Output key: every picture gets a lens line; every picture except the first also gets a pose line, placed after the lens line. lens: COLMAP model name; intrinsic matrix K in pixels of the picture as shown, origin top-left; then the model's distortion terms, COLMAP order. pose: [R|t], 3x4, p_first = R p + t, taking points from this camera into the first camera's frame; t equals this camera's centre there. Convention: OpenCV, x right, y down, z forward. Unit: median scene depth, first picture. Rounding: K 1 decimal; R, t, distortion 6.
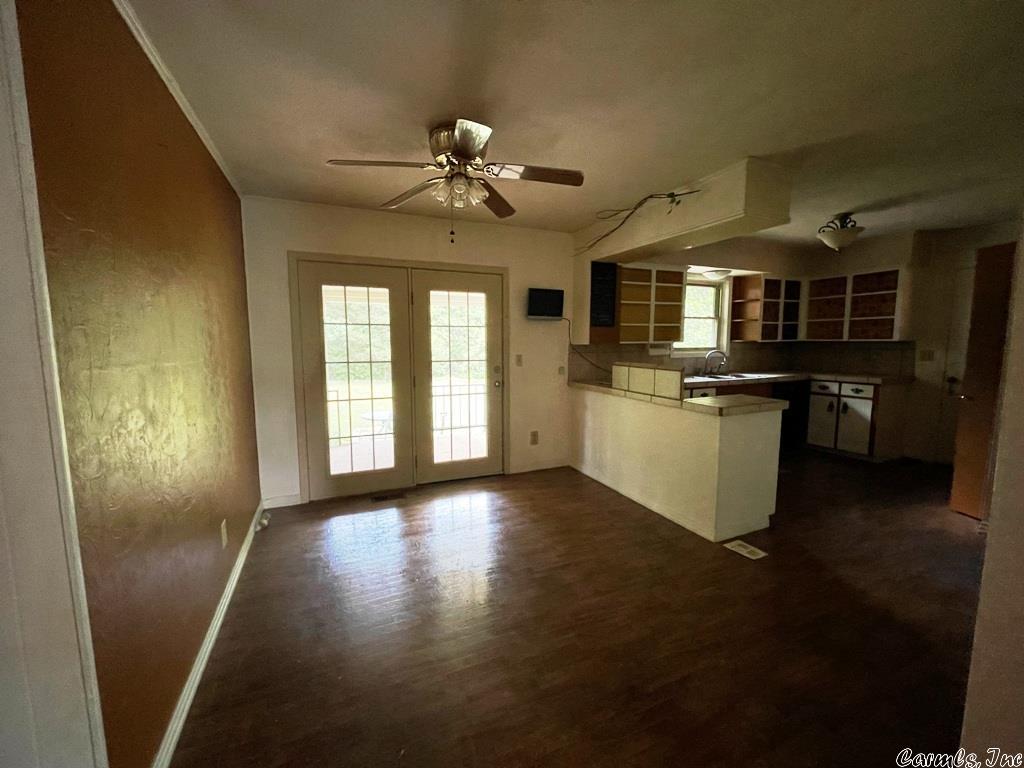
lens RADIAL K [[408.1, 0, 511.0], [0, 408.1, 385.8], [0, 0, 1]] dist [0.001292, 0.000128]
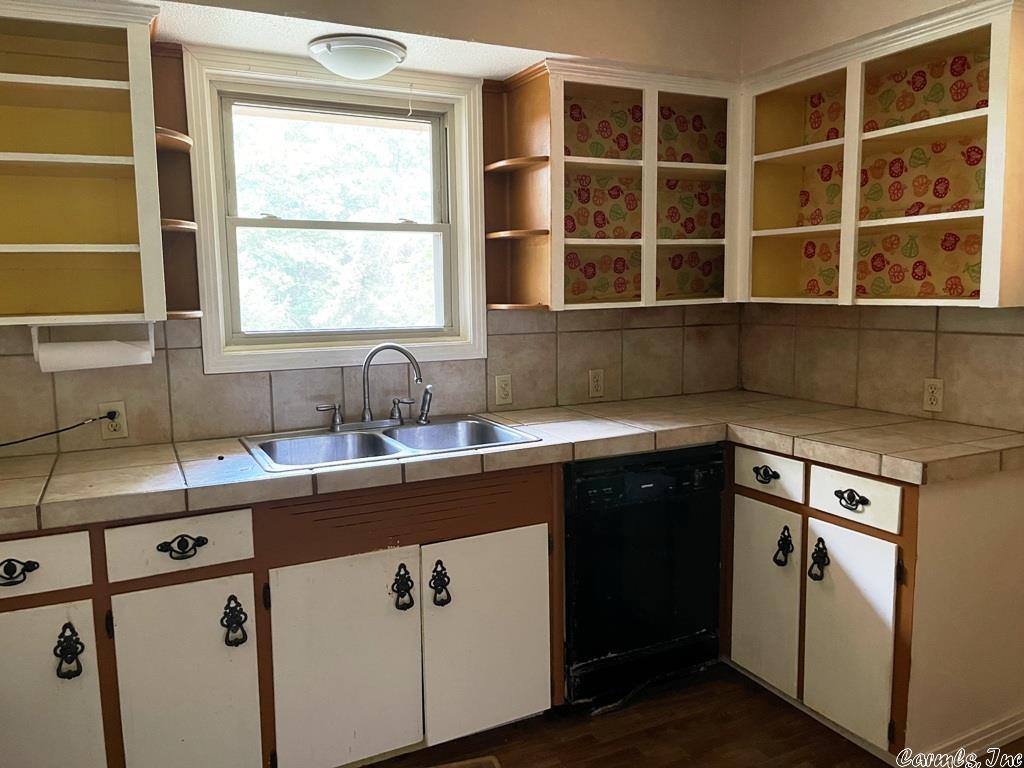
lens RADIAL K [[781.4, 0, 512.9], [0, 781.4, 380.5], [0, 0, 1]] dist [0.038216, -0.001980]
pose [[0.998976, -0.010793, 0.043926, 0.559684], [0.010258, 0.999871, 0.012376, -0.066631], [-0.044054, -0.011913, 0.998958, 0.466148]]
